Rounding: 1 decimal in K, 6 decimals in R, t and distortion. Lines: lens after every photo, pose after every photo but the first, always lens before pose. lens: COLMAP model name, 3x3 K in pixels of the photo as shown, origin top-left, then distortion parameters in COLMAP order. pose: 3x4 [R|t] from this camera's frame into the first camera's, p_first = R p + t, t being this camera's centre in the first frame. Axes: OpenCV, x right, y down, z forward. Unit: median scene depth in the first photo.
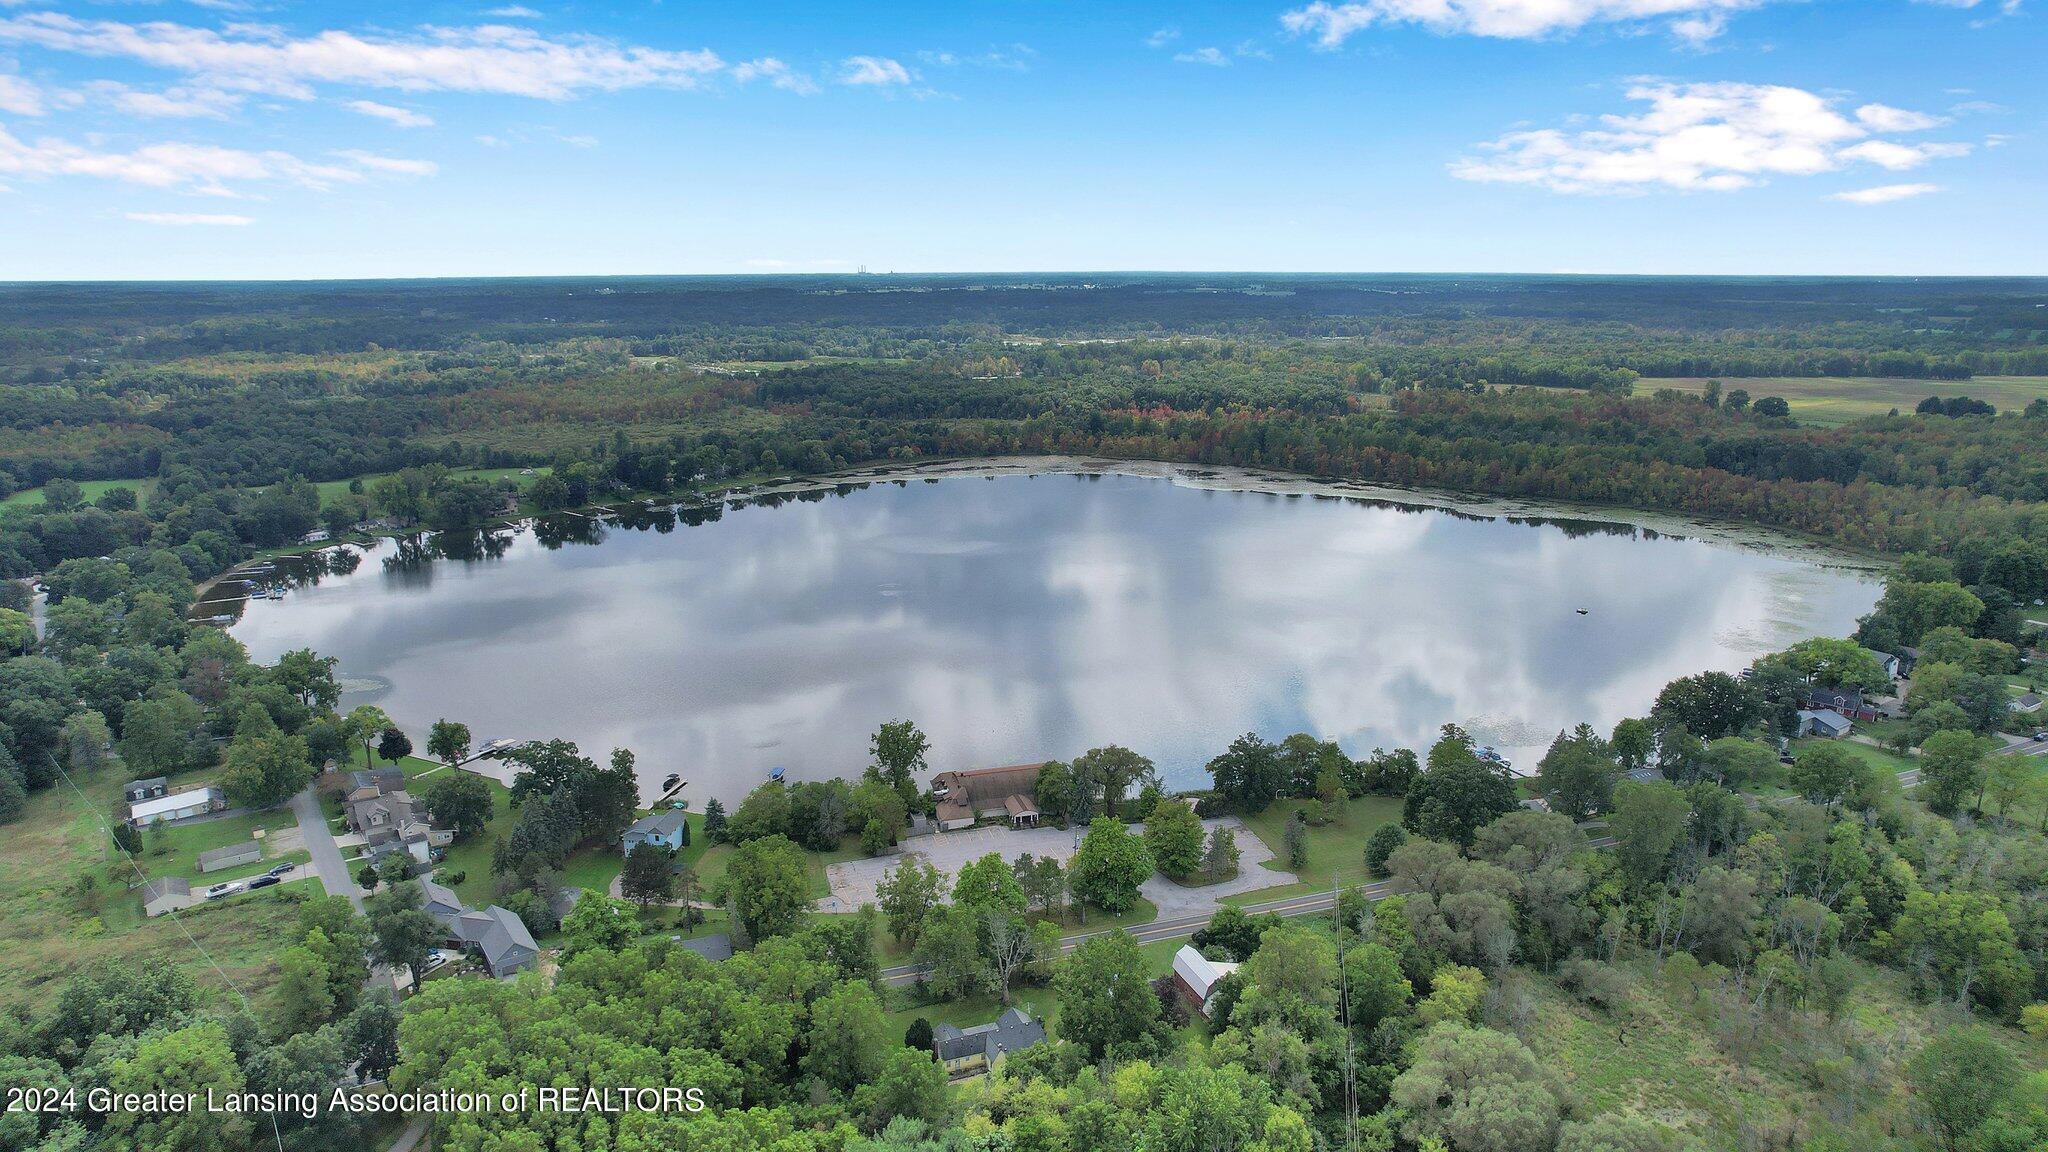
lens RADIAL K [[1308.6, 0, 1032.3], [0, 1308.6, 586.2], [0, 0, 1]] dist [-0.079275, 0.073815]
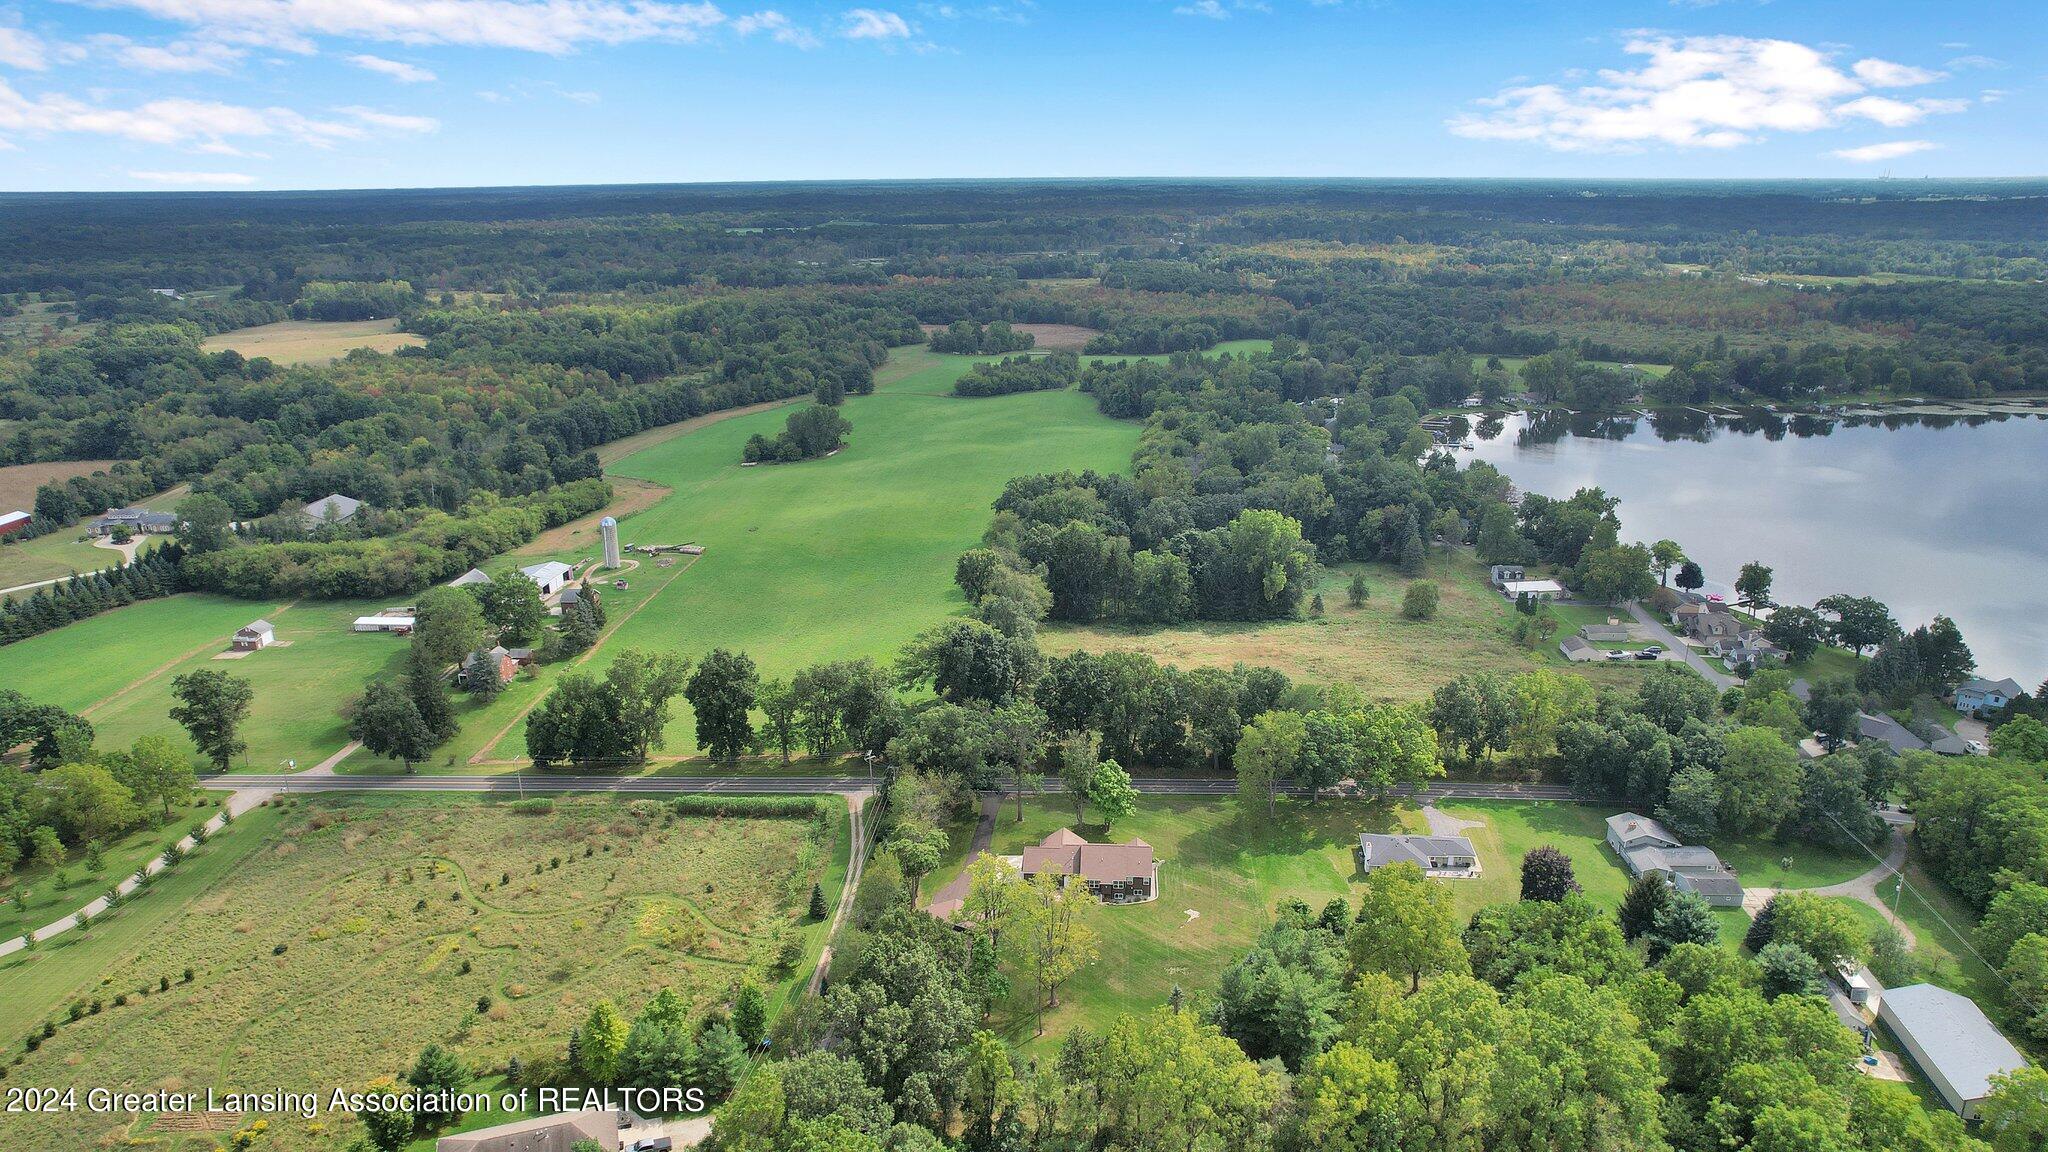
lens RADIAL K [[1308.6, 0, 1032.3], [0, 1308.6, 586.2], [0, 0, 1]] dist [-0.079275, 0.073815]
pose [[0.773683, 0.190044, -0.604399, -0.074698], [-0.146201, 0.981759, 0.121549, 0.023030], [0.616474, -0.005677, 0.787354, -0.092545]]
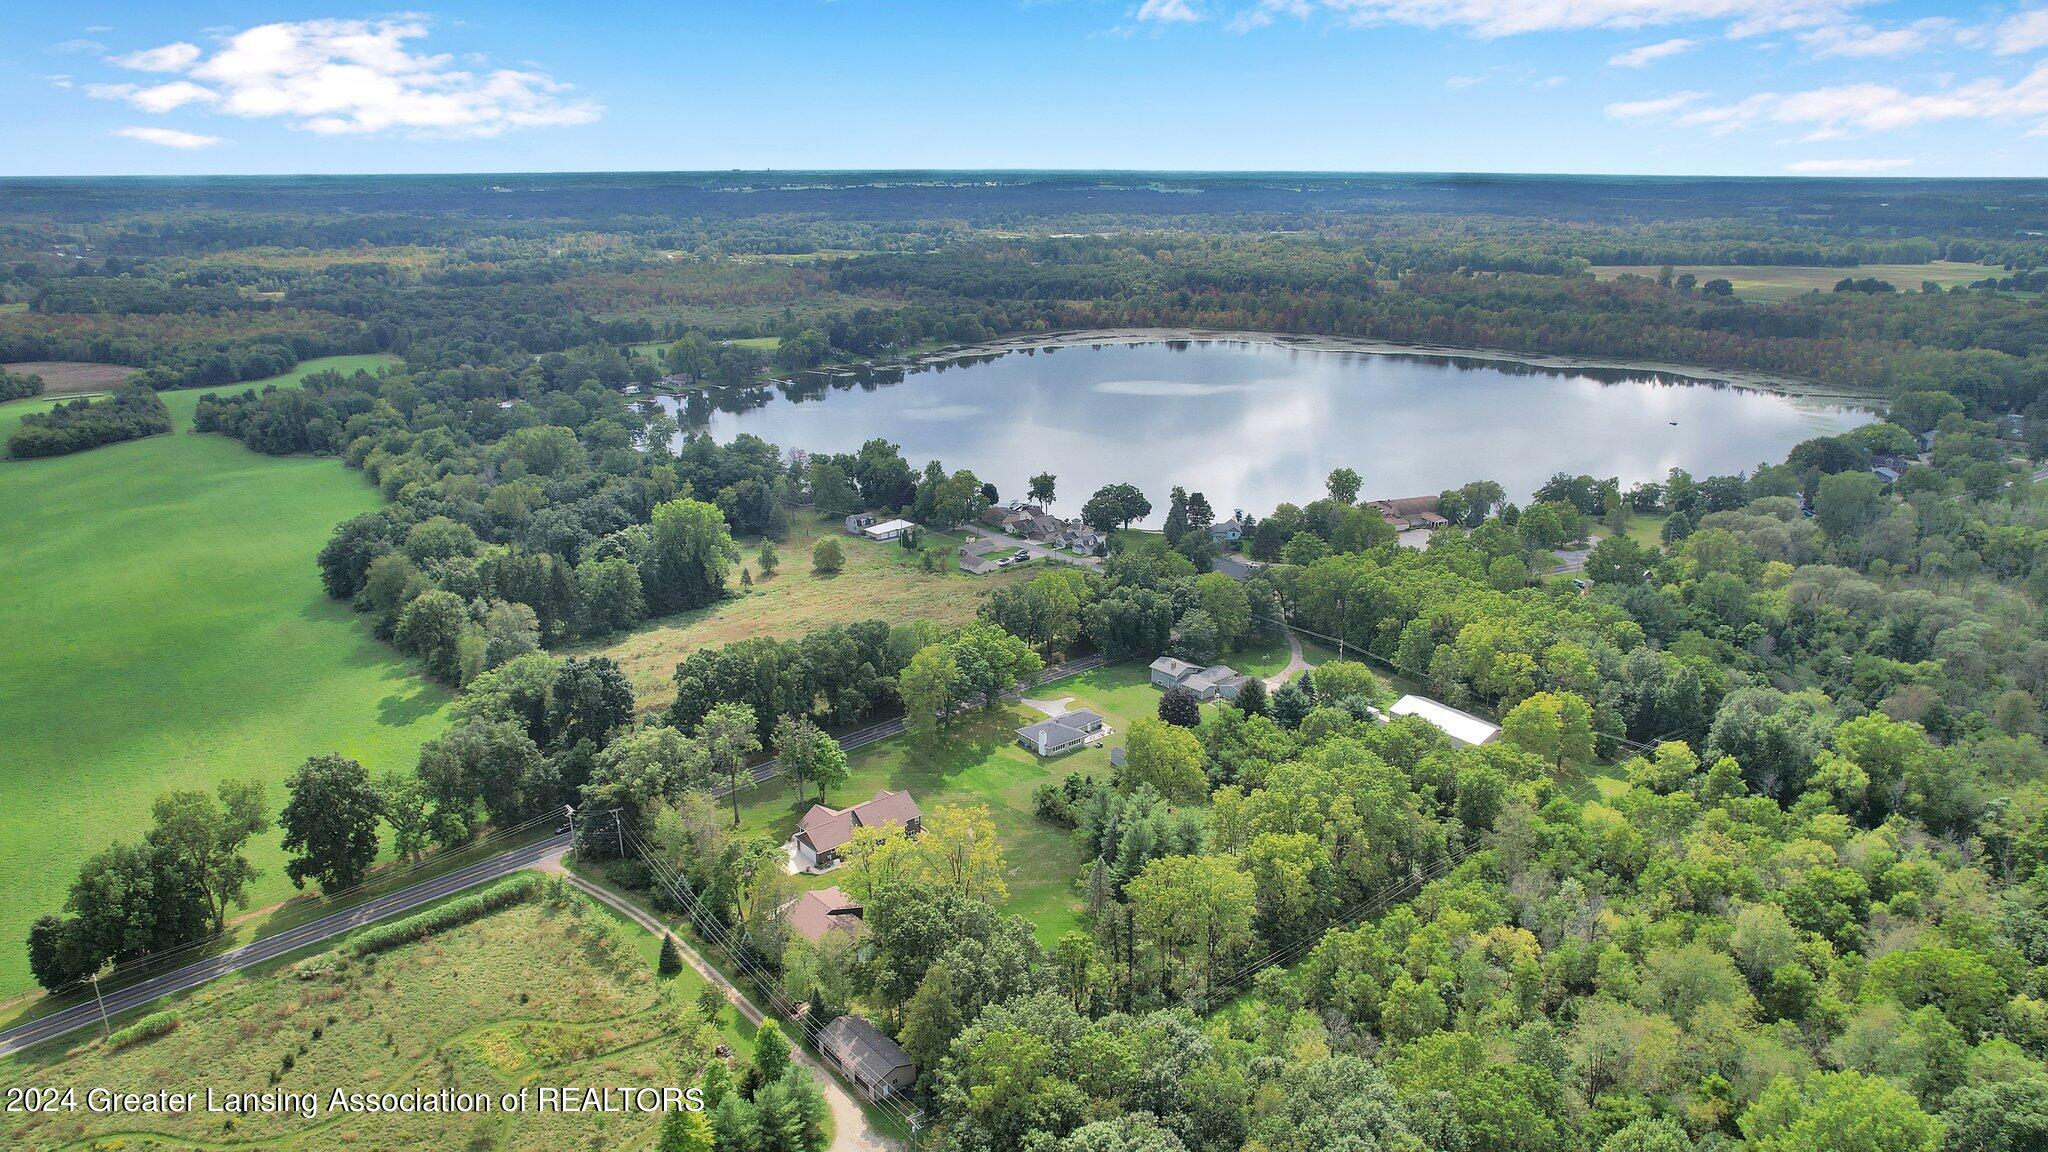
lens RADIAL K [[1308.6, 0, 1032.3], [0, 1308.6, 586.2], [0, 0, 1]] dist [-0.079275, 0.073815]
pose [[0.995166, -0.027021, 0.094413, -0.178618], [0.019995, 0.997014, 0.074587, 0.035206], [-0.096147, -0.072339, 0.992735, -0.140990]]
